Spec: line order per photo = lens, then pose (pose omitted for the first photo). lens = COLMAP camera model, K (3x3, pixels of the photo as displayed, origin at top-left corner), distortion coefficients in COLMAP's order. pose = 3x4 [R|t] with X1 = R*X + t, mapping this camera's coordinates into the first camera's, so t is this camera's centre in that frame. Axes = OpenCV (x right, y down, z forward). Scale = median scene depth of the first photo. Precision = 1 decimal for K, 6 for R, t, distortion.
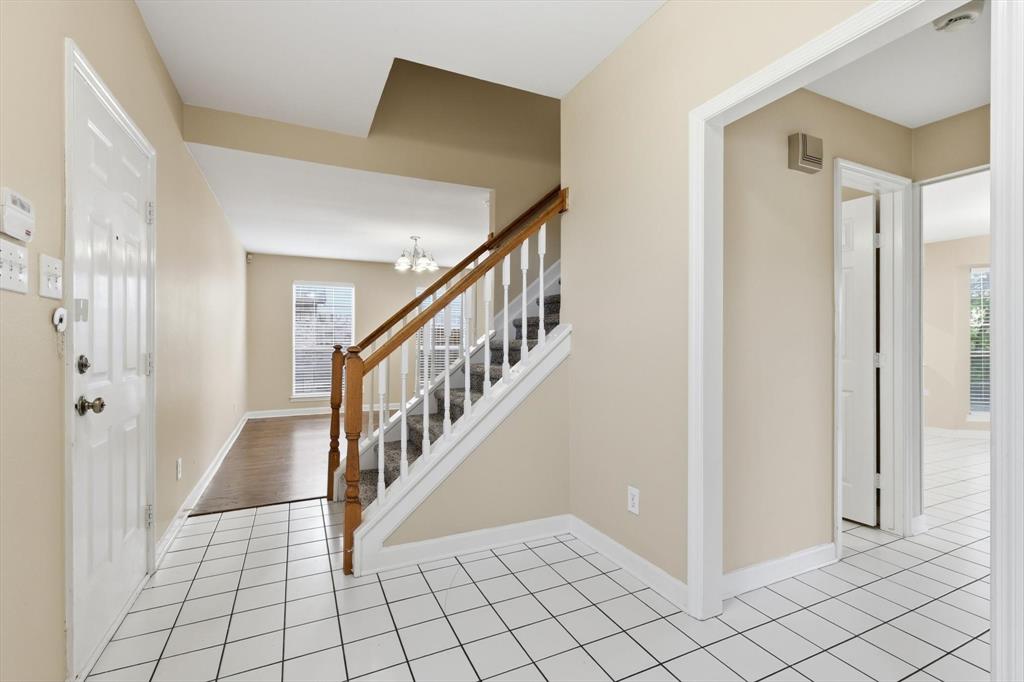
lens RADIAL K [[460.1, 0, 516.5], [0, 460.1, 340.4], [0, 0, 1]] dist [0.015685, -0.000730]
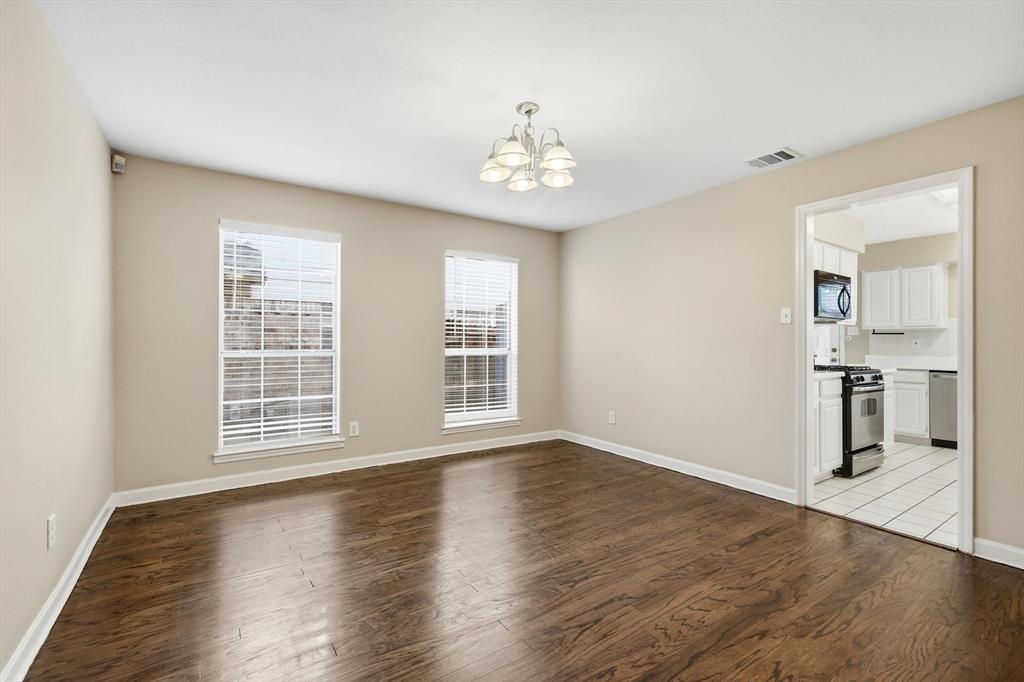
lens RADIAL K [[460.1, 0, 510.6], [0, 460.1, 337.8], [0, 0, 1]] dist [0.015685, -0.000730]
pose [[0.989113, -0.003782, 0.147112, -0.248869], [0.004645, 0.999974, -0.005518, 0.000647], [-0.147087, 0.006142, 0.989104, 0.464332]]
